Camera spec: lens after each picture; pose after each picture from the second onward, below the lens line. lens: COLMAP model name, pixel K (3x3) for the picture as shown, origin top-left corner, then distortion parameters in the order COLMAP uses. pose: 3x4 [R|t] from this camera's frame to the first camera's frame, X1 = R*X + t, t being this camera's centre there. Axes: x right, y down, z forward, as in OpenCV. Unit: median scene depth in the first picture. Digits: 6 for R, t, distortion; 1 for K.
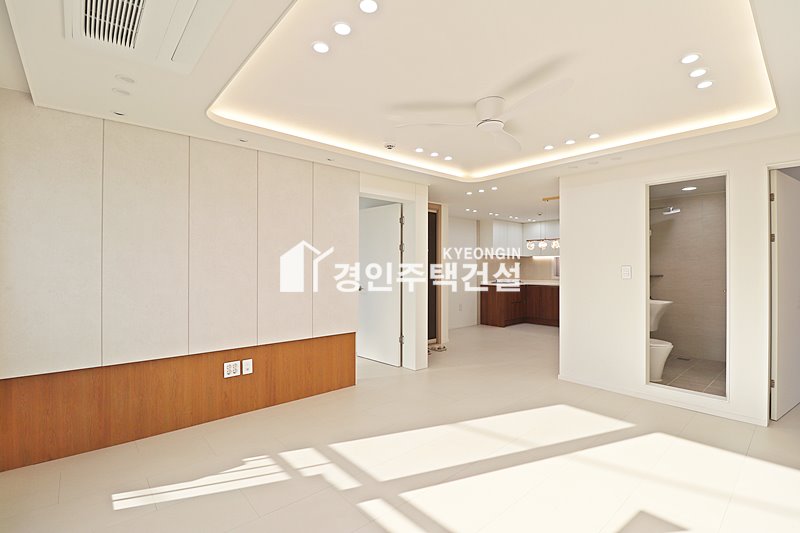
lens RADIAL K [[368.5, 0, 401.0], [0, 368.5, 266.2], [0, 0, 1]] dist [-0.011921, -0.003084]
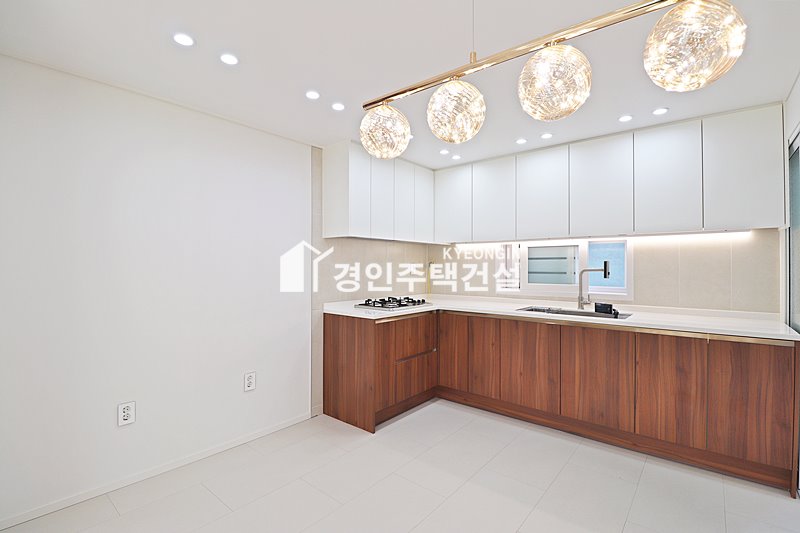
lens RADIAL K [[368.5, 0, 404.2], [0, 368.5, 265.7], [0, 0, 1]] dist [-0.011921, -0.003084]
pose [[0.986388, 0.003726, 0.164392, 0.457793], [-0.004201, 0.999988, 0.002545, -0.001583], [-0.164381, -0.003201, 0.986392, 1.163647]]
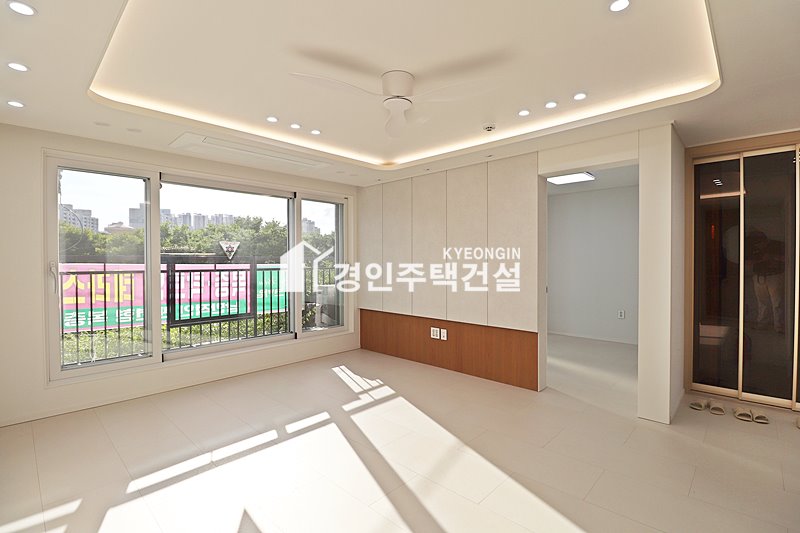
lens RADIAL K [[368.5, 0, 404.2], [0, 368.5, 266.8], [0, 0, 1]] dist [-0.011921, -0.003084]
pose [[0.104873, 0.019515, -0.994294, 0.699686], [0.004763, 0.999786, 0.020125, -0.000004], [0.994474, -0.006846, 0.104757, 0.561246]]
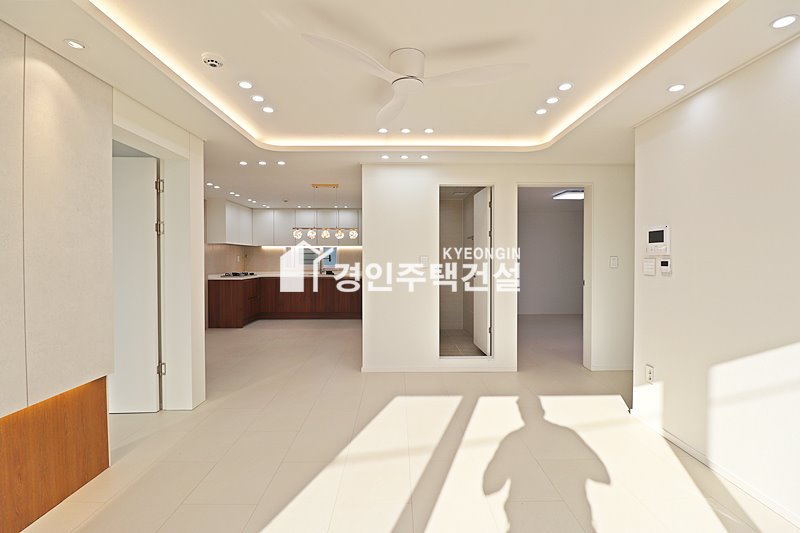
lens RADIAL K [[368.5, 0, 403.2], [0, 368.5, 265.6], [0, 0, 1]] dist [-0.011921, -0.003084]
pose [[0.645726, -0.016285, 0.763395, -0.242609], [-0.001469, 0.999744, 0.022570, 0.001574], [-0.763568, -0.015695, 0.645537, 0.289424]]
